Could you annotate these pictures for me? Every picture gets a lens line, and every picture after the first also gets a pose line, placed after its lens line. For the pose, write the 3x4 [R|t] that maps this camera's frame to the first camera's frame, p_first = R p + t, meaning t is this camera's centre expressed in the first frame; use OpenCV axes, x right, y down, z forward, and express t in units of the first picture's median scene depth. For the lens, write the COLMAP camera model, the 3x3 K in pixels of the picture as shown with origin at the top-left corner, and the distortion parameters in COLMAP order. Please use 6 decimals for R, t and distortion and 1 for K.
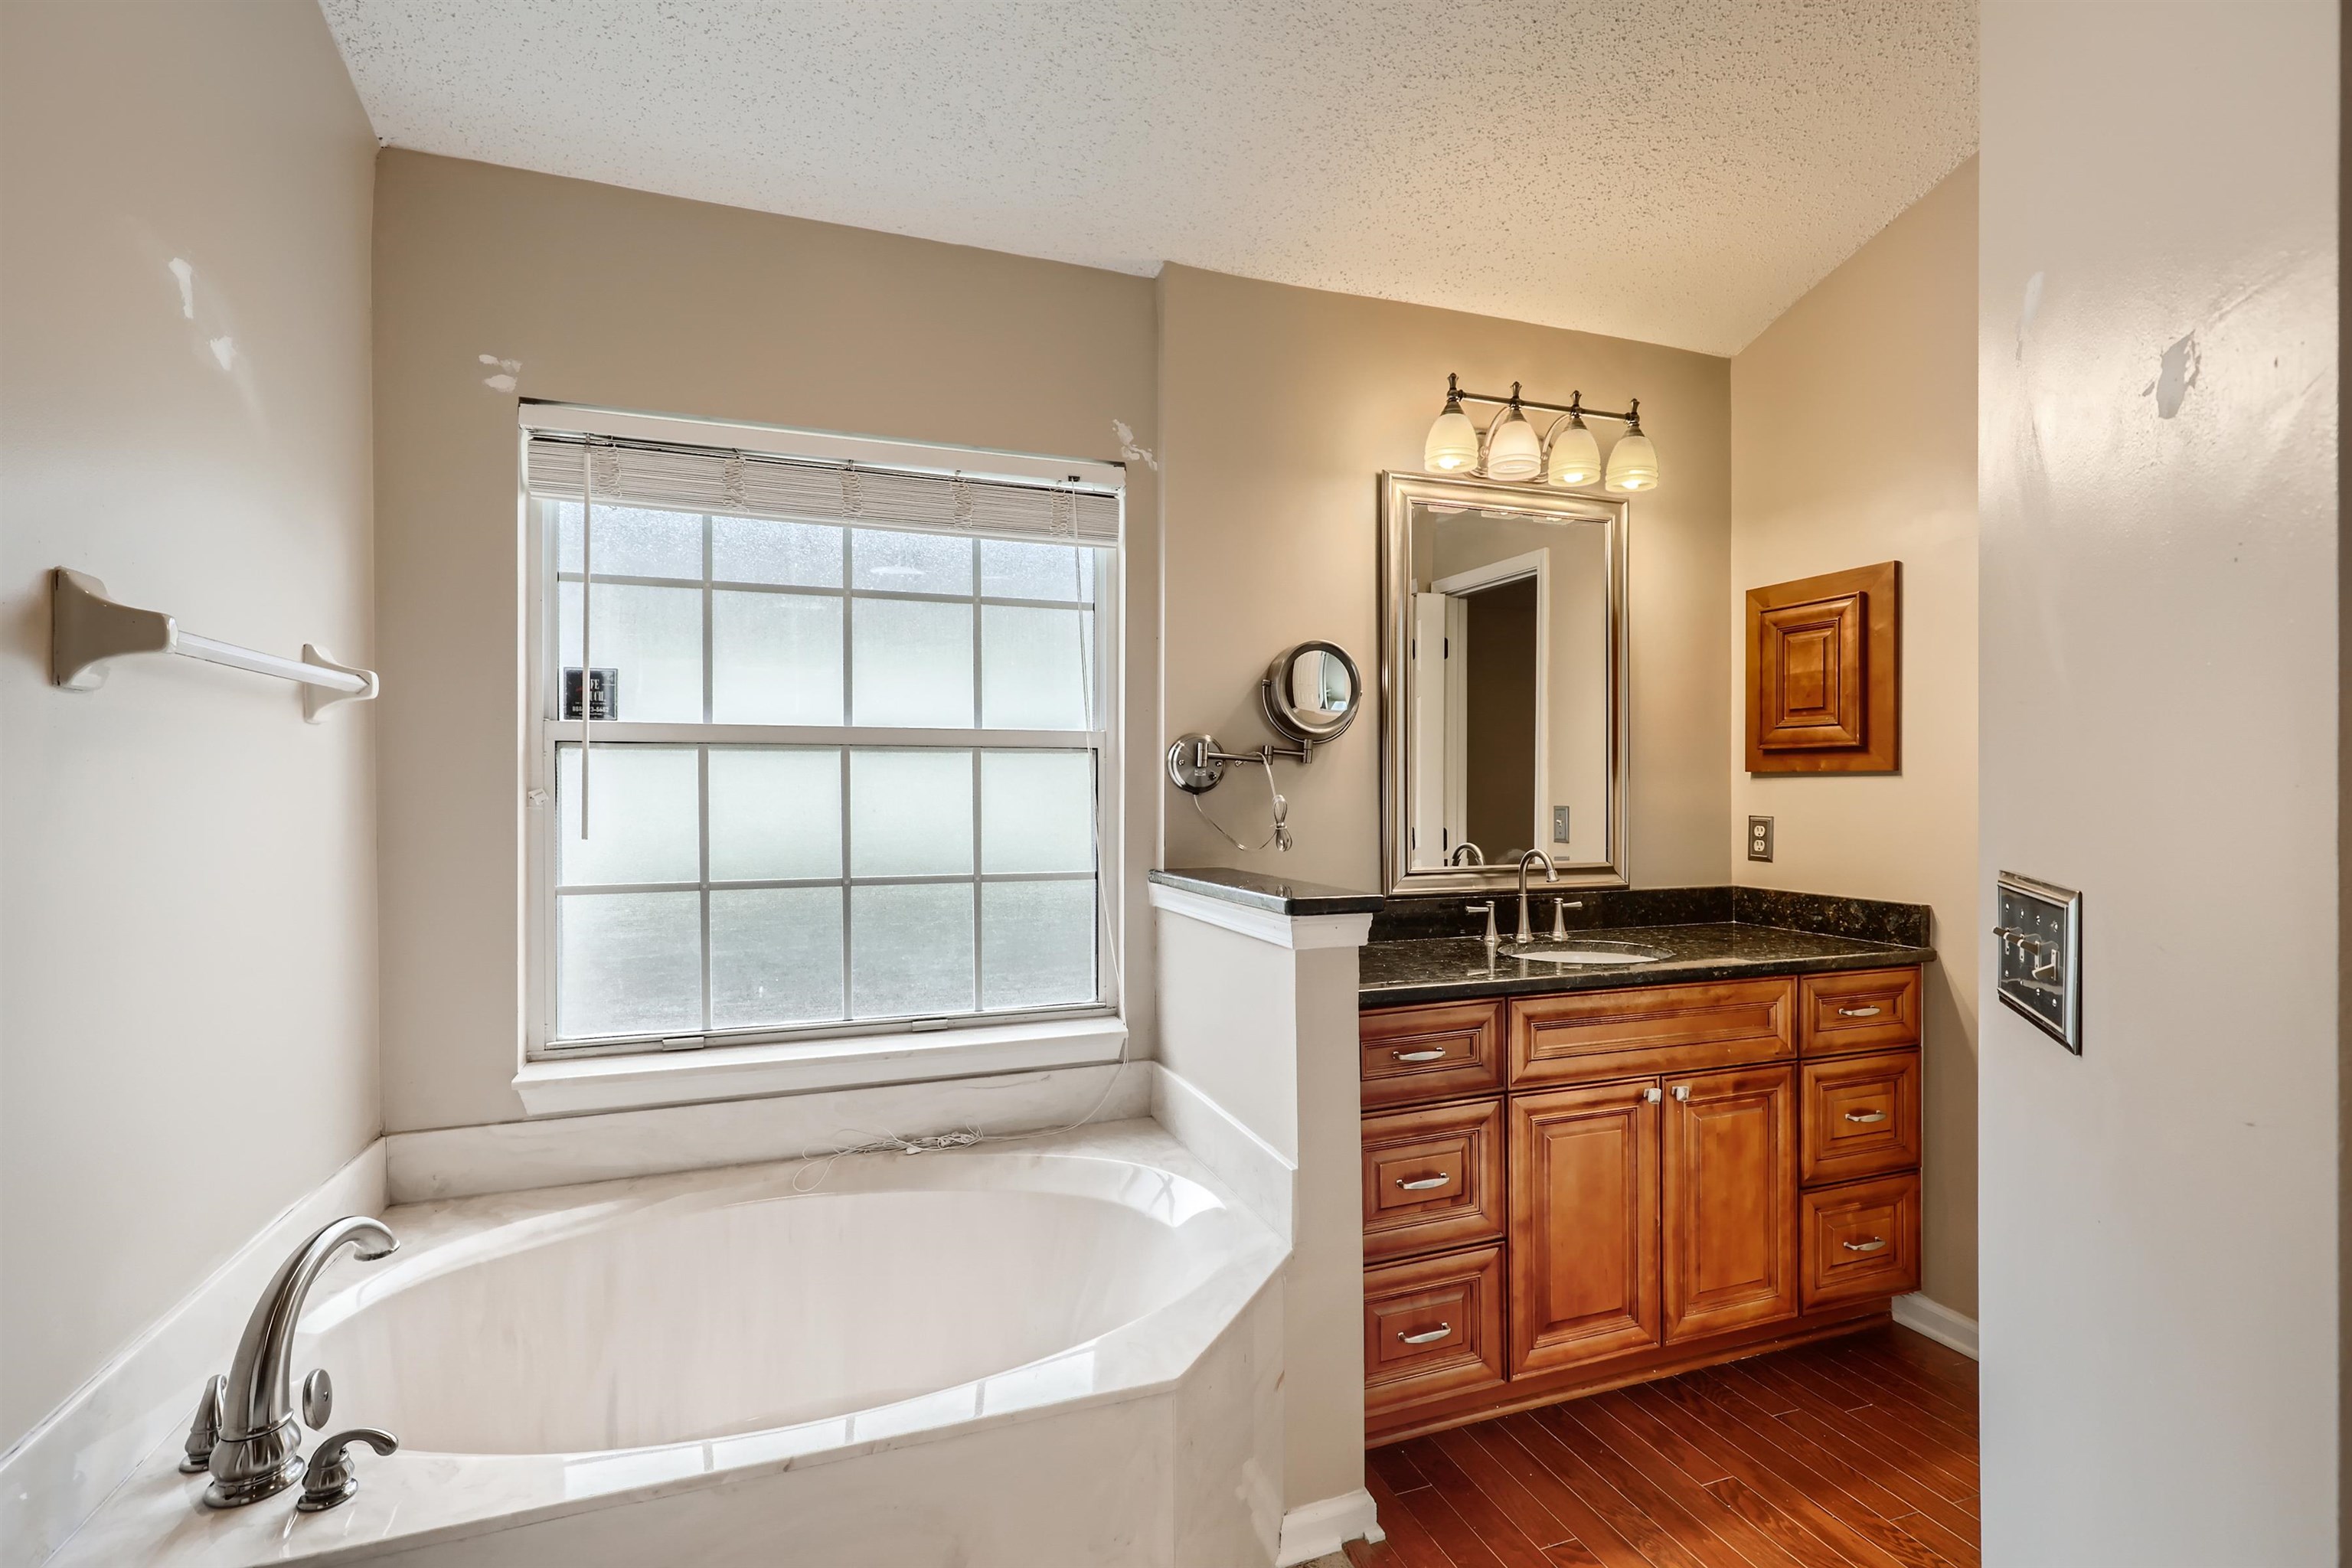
lens RADIAL K [[1066.8, 0, 1194.7], [0, 1066.8, 777.7], [0, 0, 1]] dist [0.000566, 0.000292]
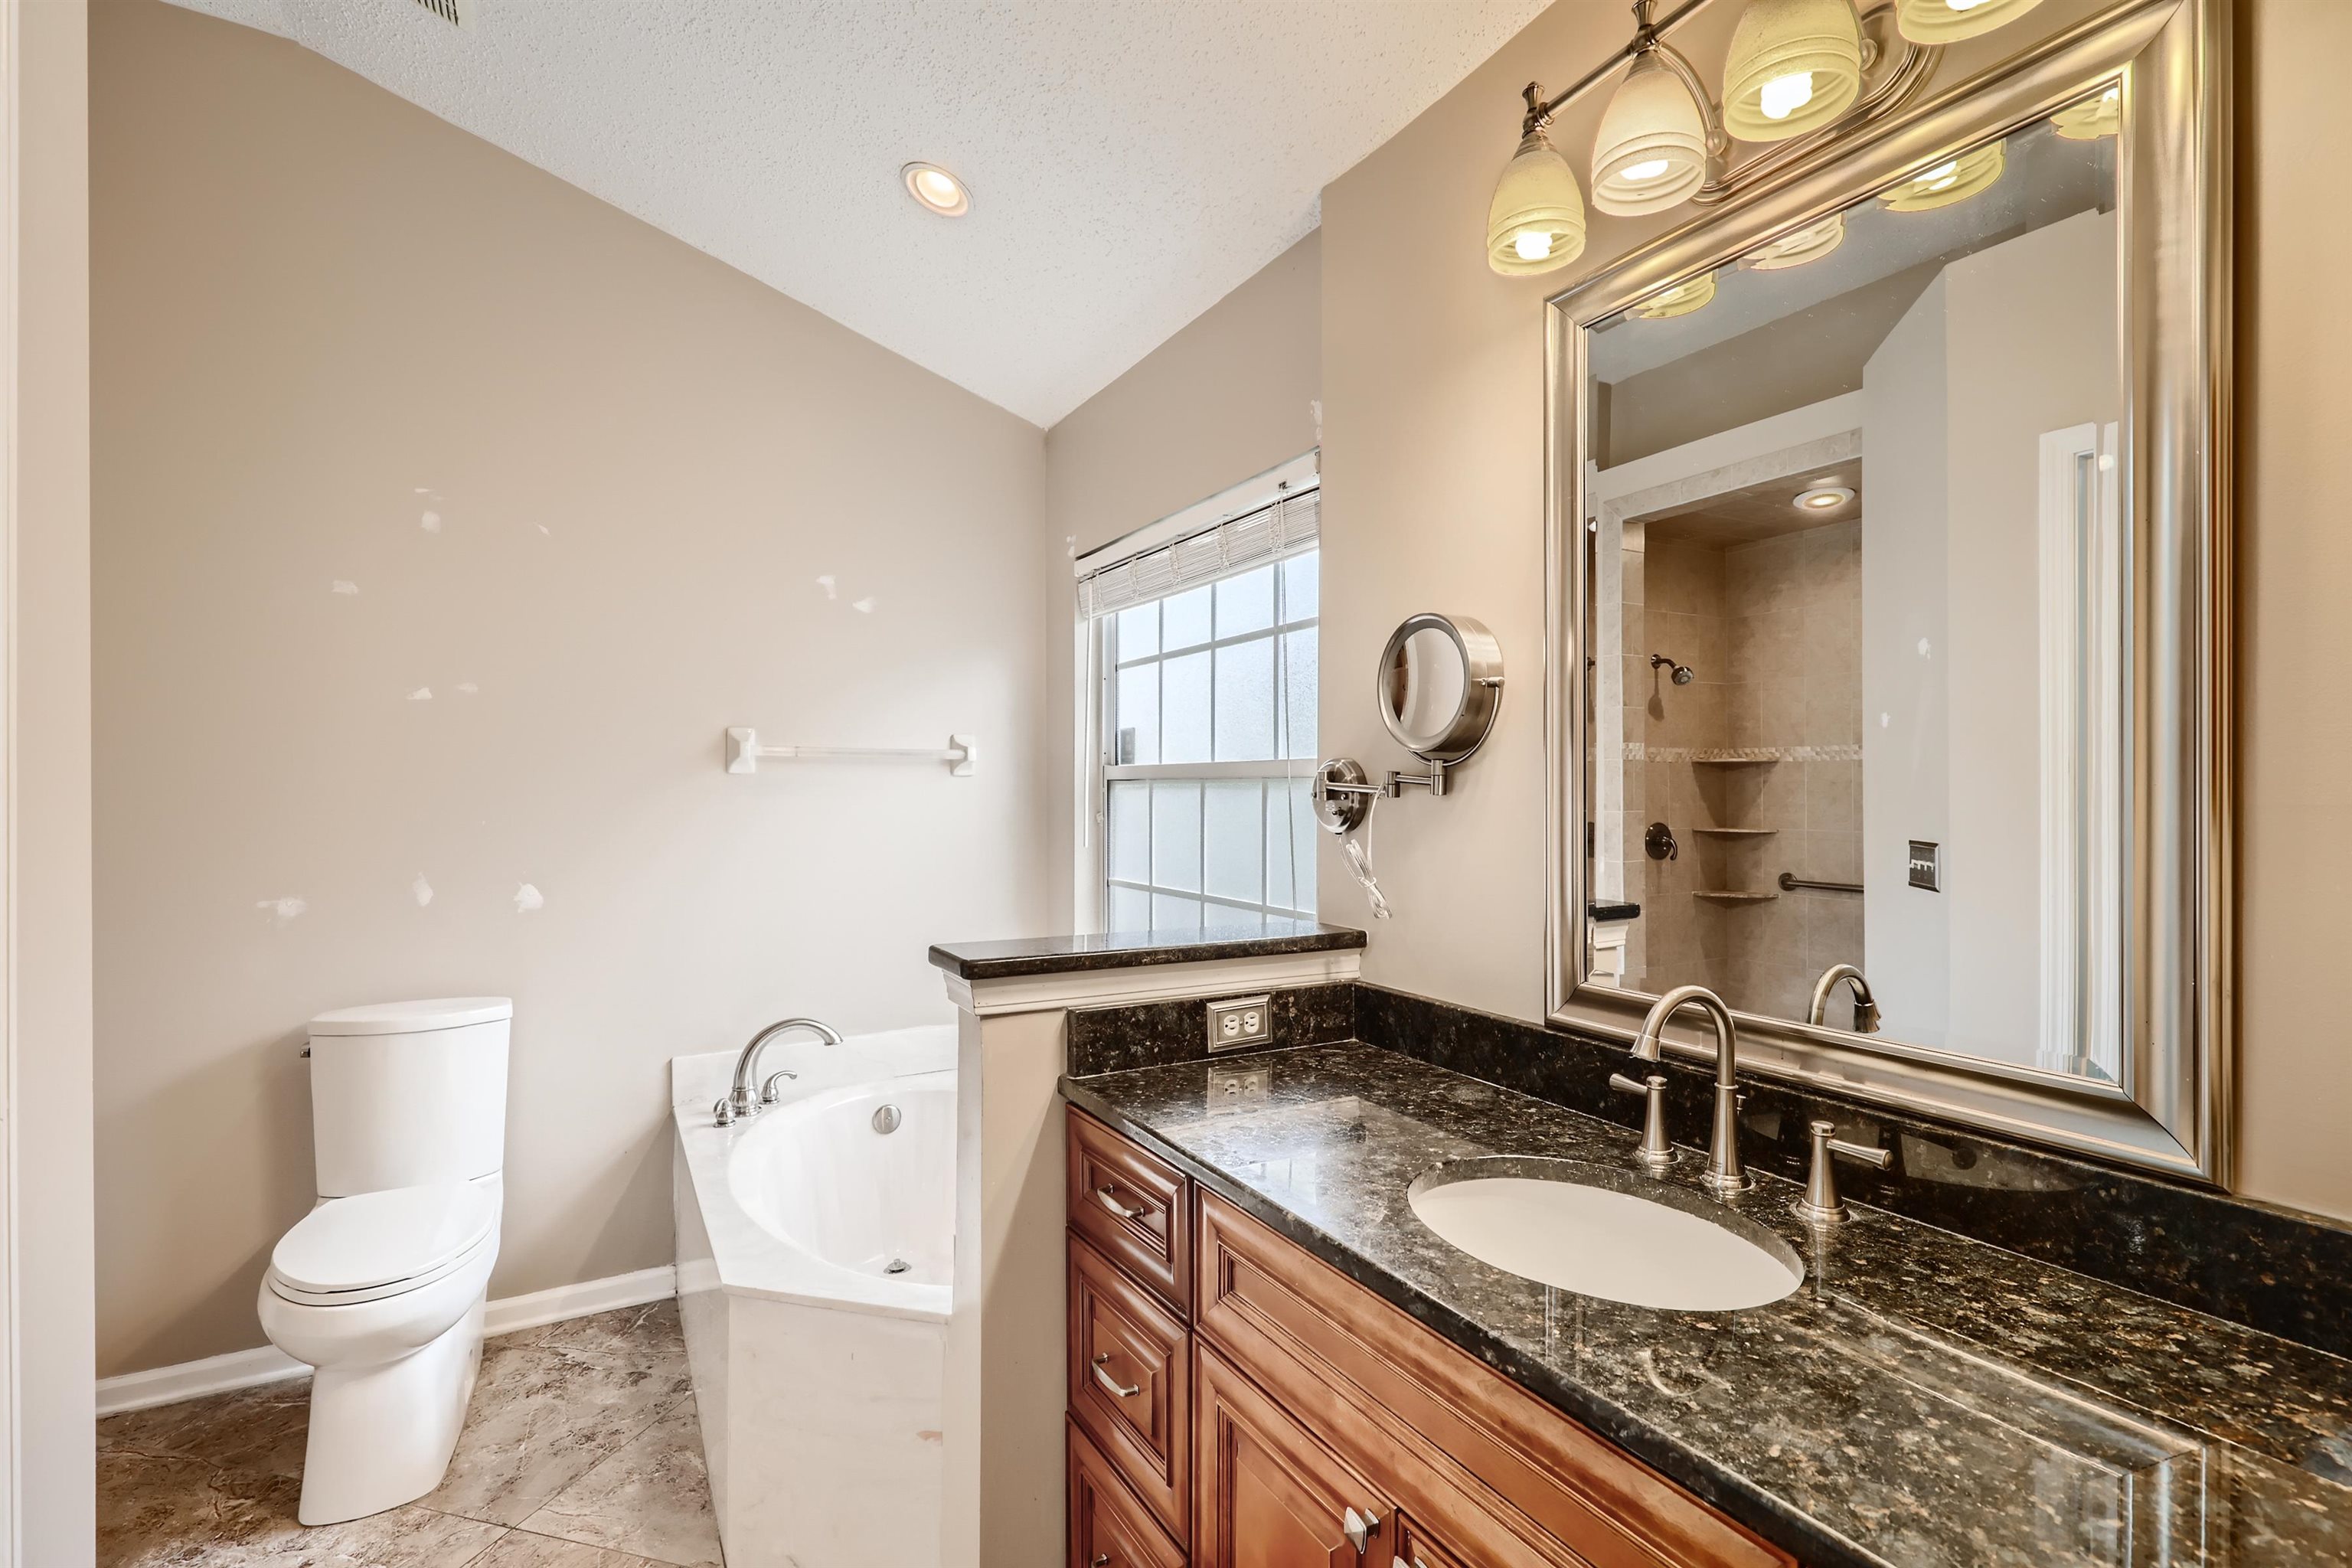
lens RADIAL K [[1046.2, 0, 1172.7], [0, 1046.2, 787.5], [0, 0, 1]] dist [-0.000510, -0.000015]
pose [[0.199560, -0.012568, -0.979805, 0.716418], [0.003755, 0.999920, -0.012061, -0.009019], [0.979878, -0.001272, 0.199591, 0.696043]]
